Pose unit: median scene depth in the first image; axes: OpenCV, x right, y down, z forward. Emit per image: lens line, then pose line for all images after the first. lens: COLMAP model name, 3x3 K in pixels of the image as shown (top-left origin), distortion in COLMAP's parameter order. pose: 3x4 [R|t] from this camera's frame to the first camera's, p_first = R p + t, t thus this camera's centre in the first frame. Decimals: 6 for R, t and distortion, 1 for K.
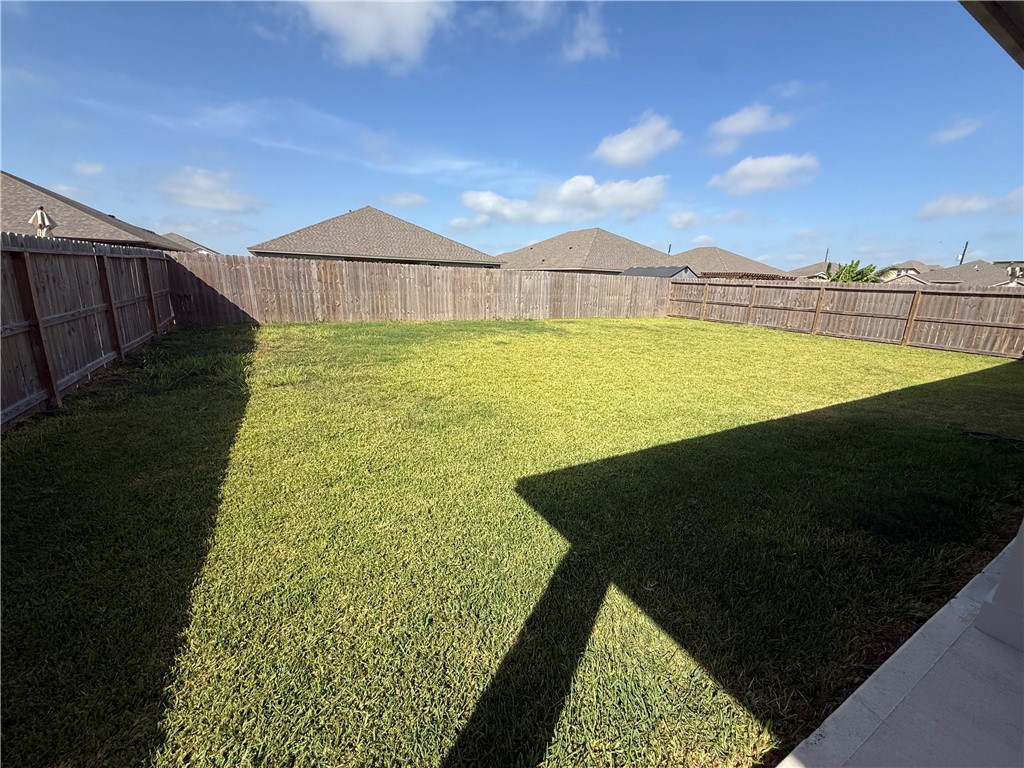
lens RADIAL K [[407.7, 0, 510.7], [0, 407.7, 380.8], [0, 0, 1]] dist [-0.001545, -0.000445]
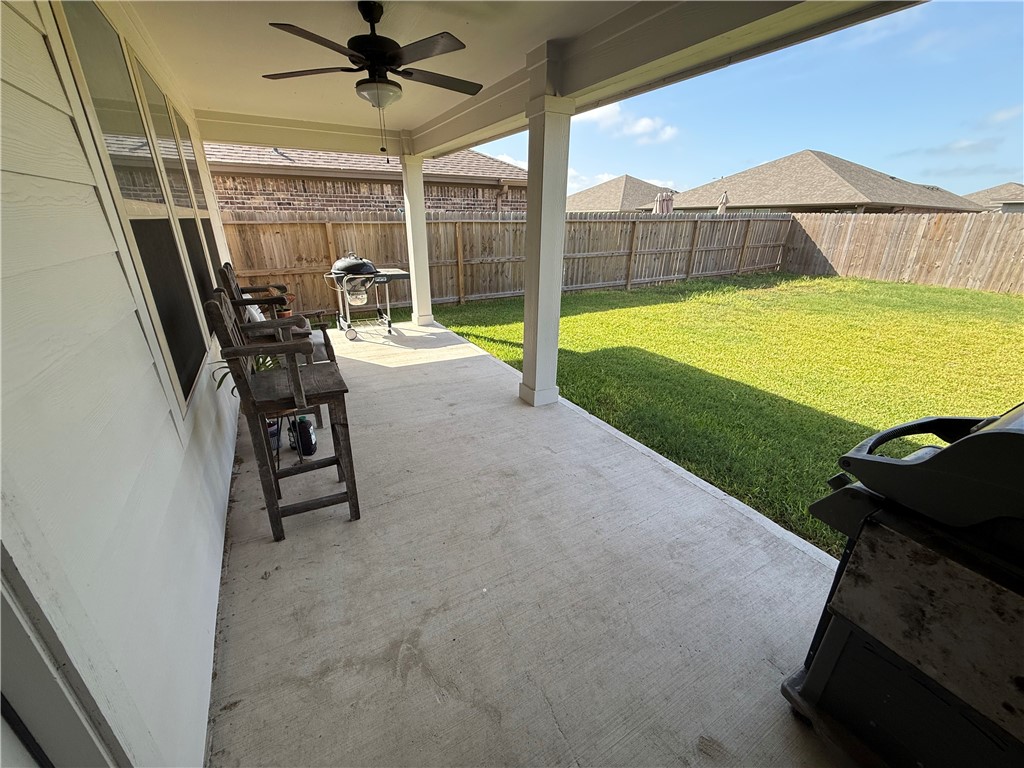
lens RADIAL K [[407.7, 0, 510.5], [0, 407.7, 386.3], [0, 0, 1]] dist [-0.001545, -0.000445]
pose [[-0.002321, 0.342337, -0.939574, 0.516025], [-0.248939, 0.909800, 0.332104, -0.015247], [0.968516, 0.234667, 0.083110, 0.110981]]
